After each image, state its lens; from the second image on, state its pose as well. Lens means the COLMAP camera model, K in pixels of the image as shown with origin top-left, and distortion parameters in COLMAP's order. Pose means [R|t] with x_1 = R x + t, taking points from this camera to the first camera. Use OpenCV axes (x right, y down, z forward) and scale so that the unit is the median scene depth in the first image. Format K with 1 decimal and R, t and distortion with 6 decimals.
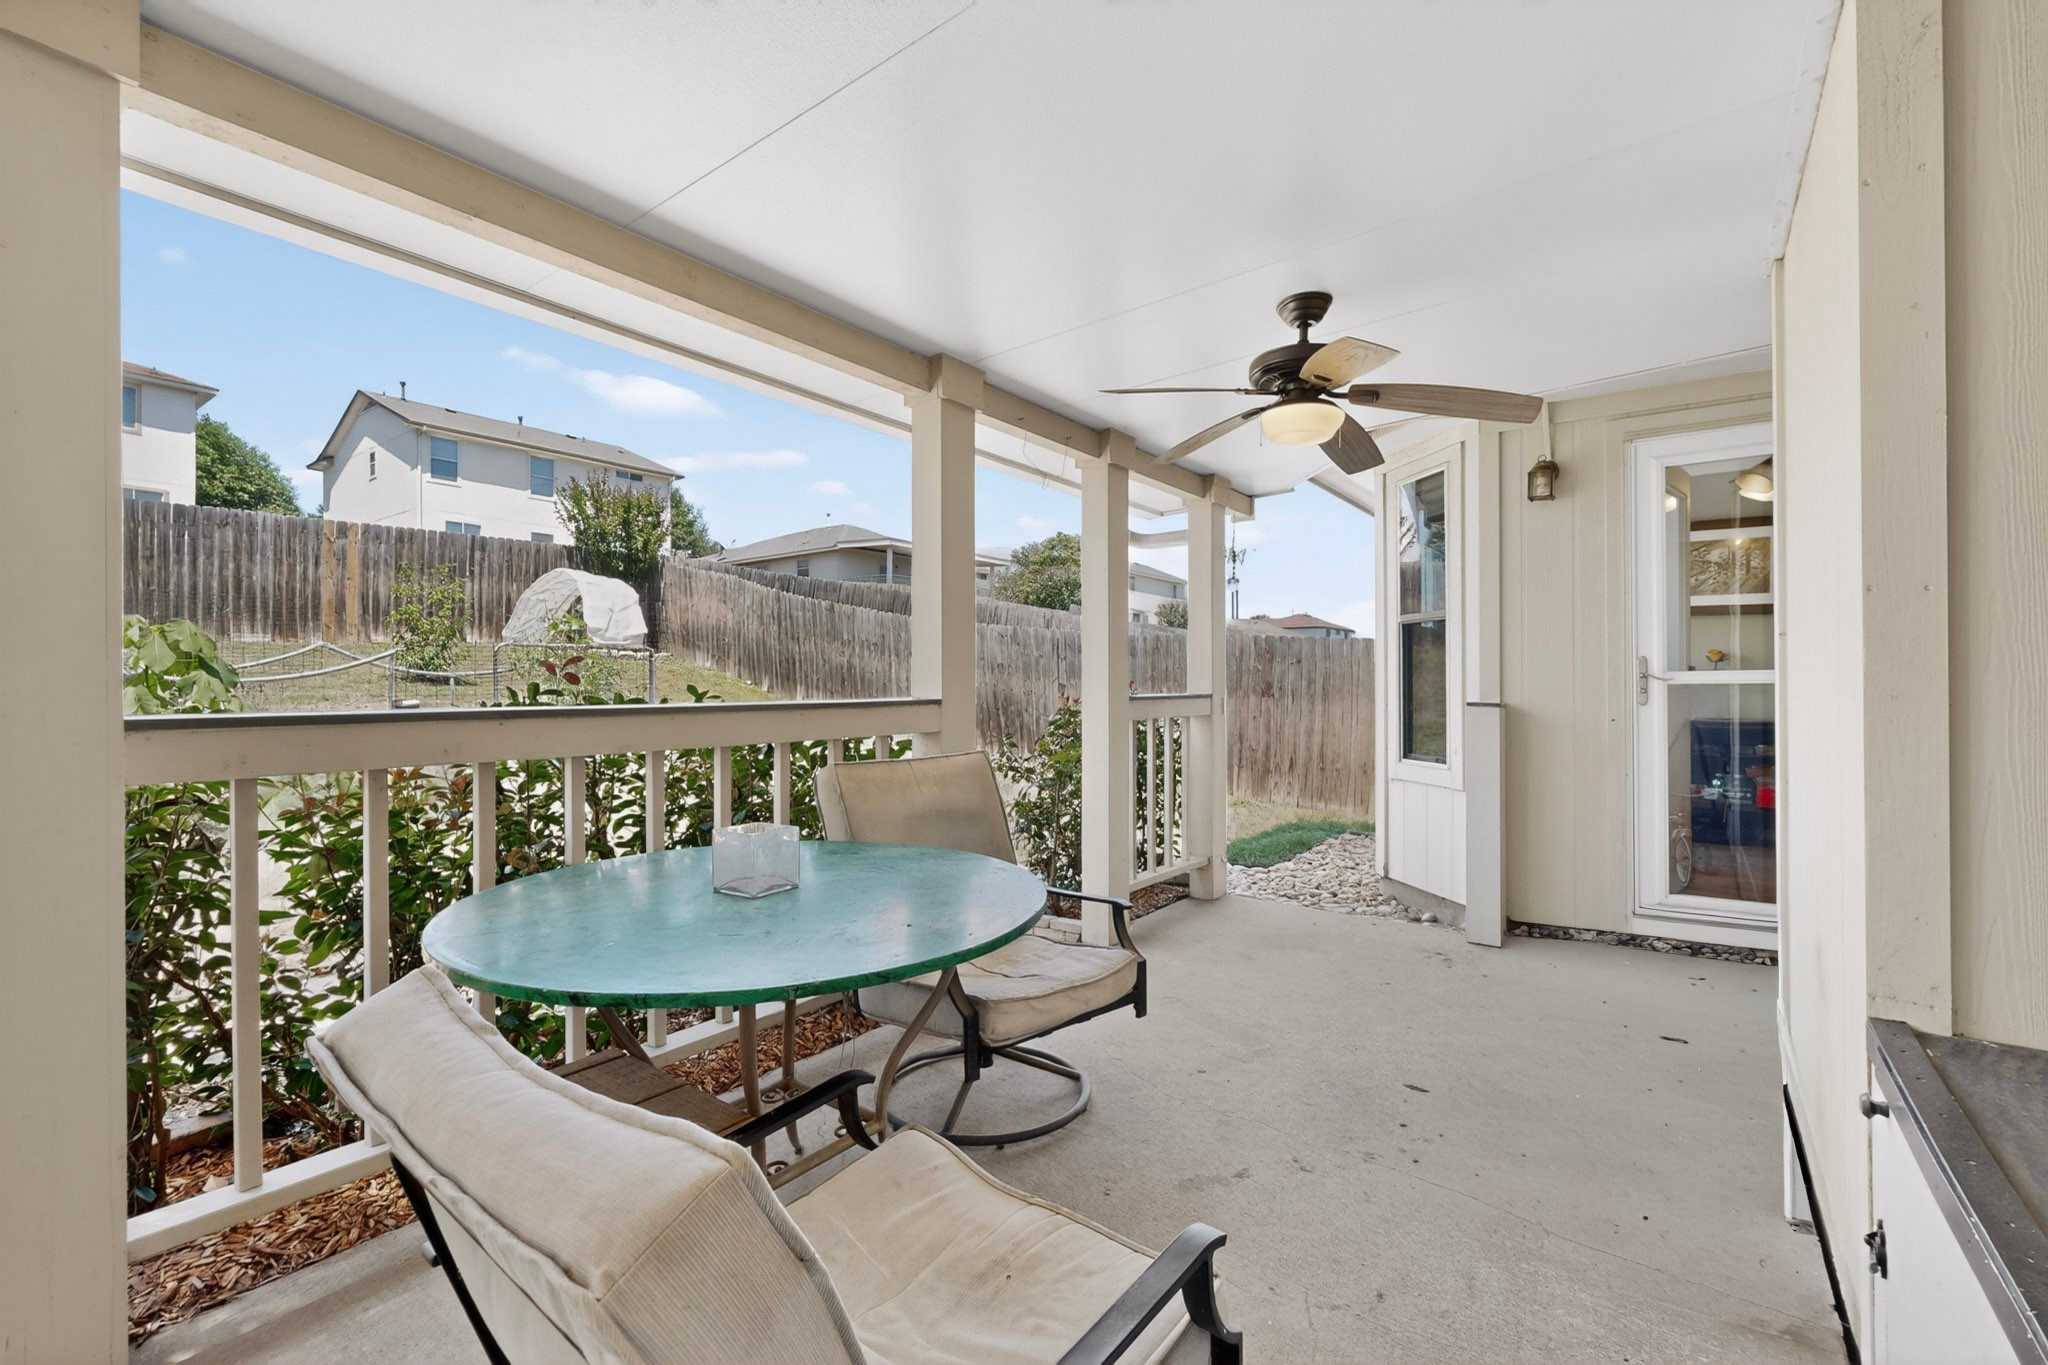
lens RADIAL K [[896.1, 0, 1034.2], [0, 896.1, 677.4], [0, 0, 1]] dist [0.000597, -0.001302]
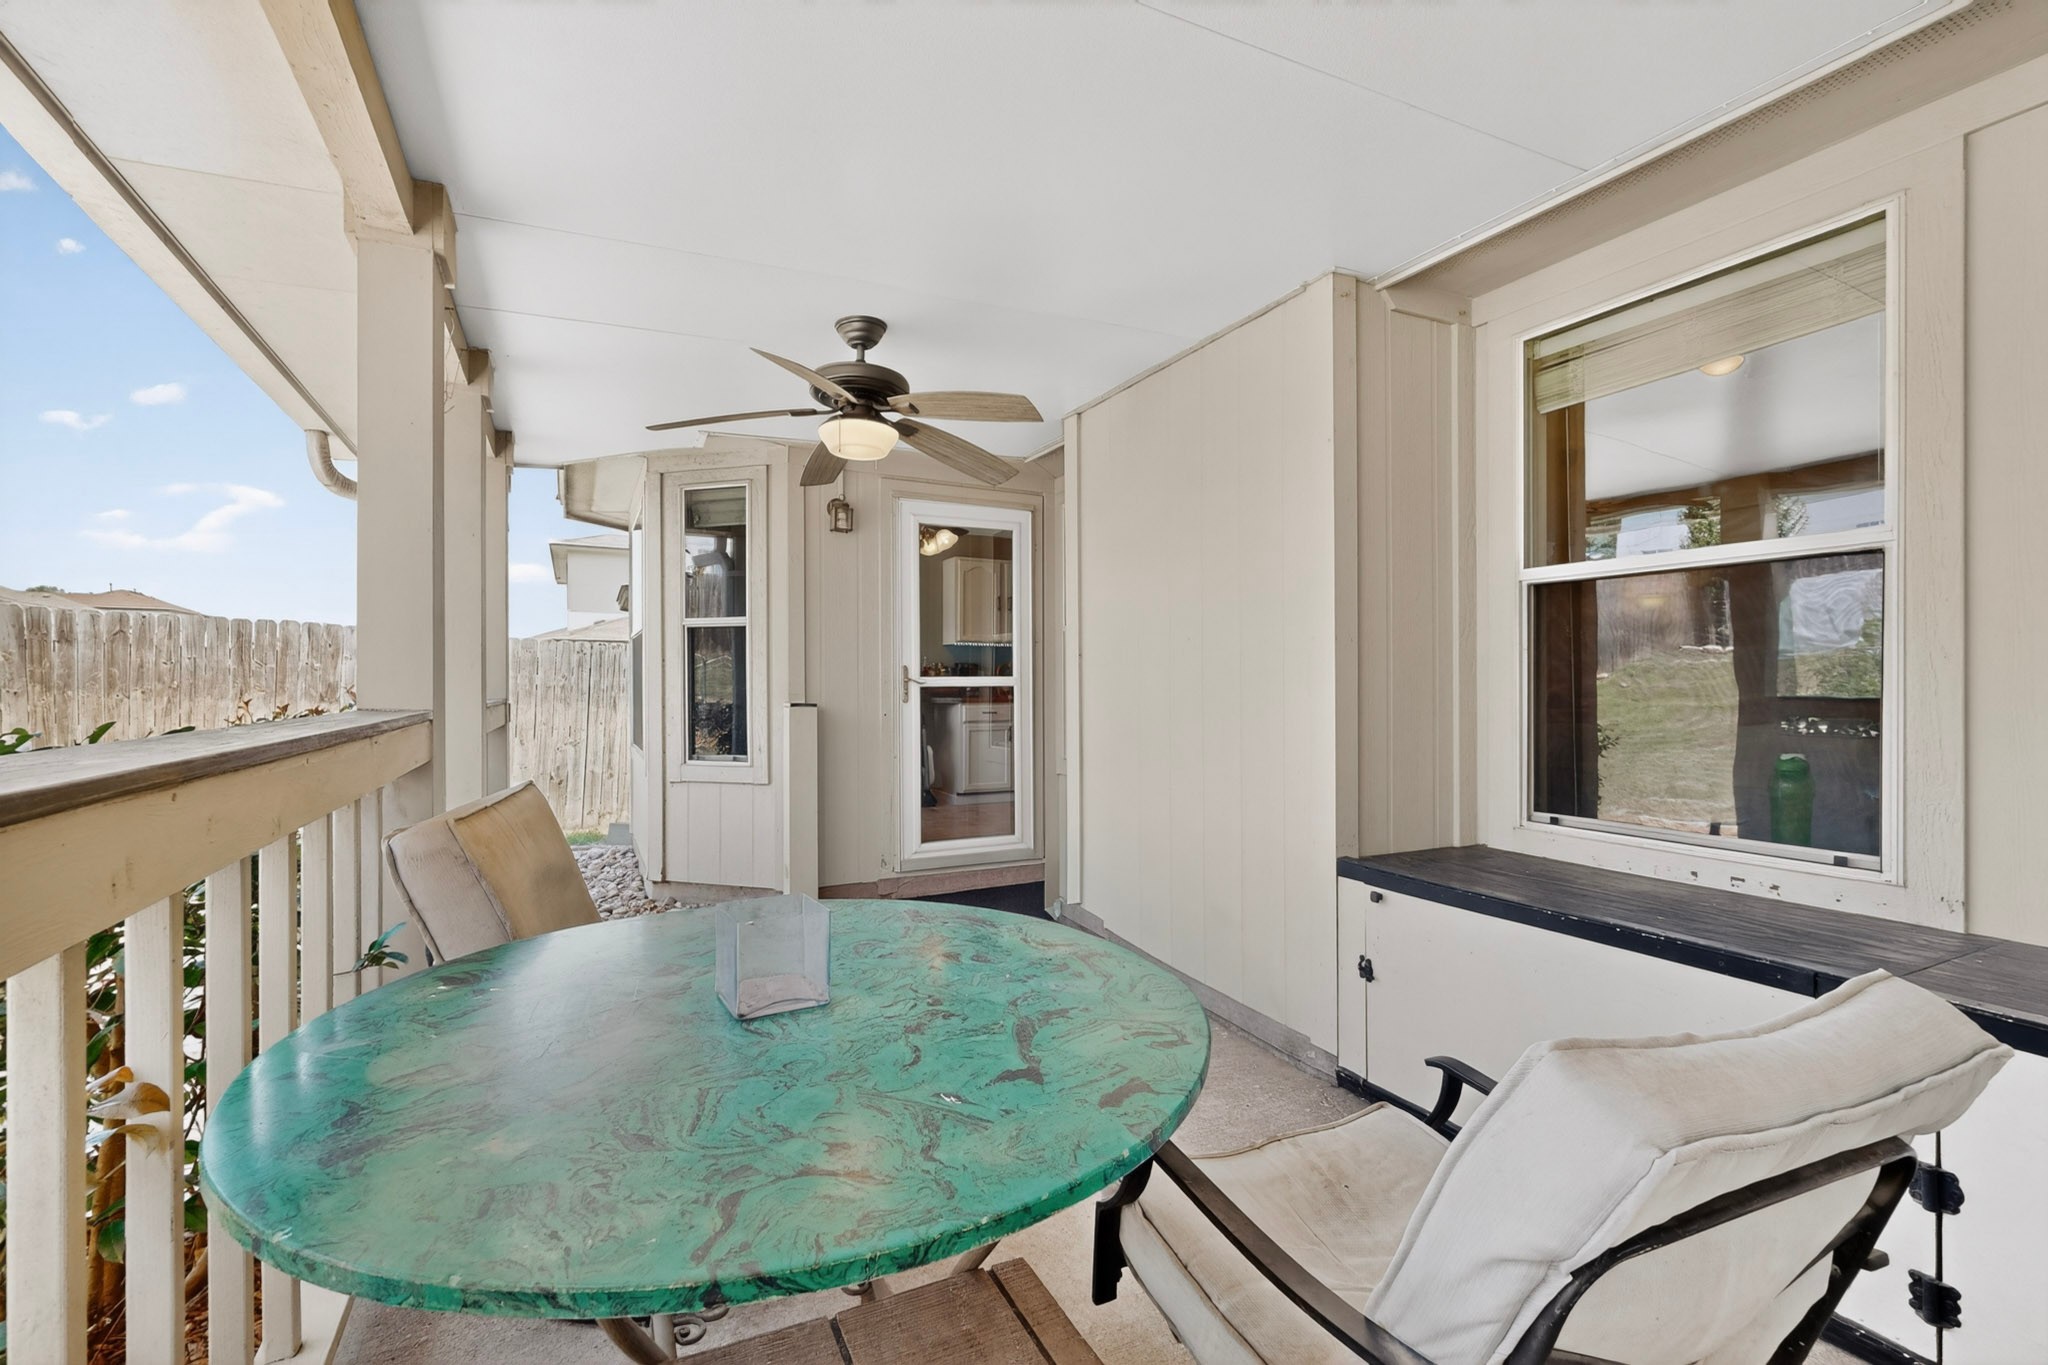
lens RADIAL K [[896.1, 0, 1022.6], [0, 896.1, 689.4], [0, 0, 1]] dist [0.000597, -0.001302]
pose [[0.459641, -0.004738, 0.888092, -0.388510], [-0.005860, 0.999948, 0.008368, -0.000375], [-0.888085, -0.009050, 0.459590, 0.242304]]
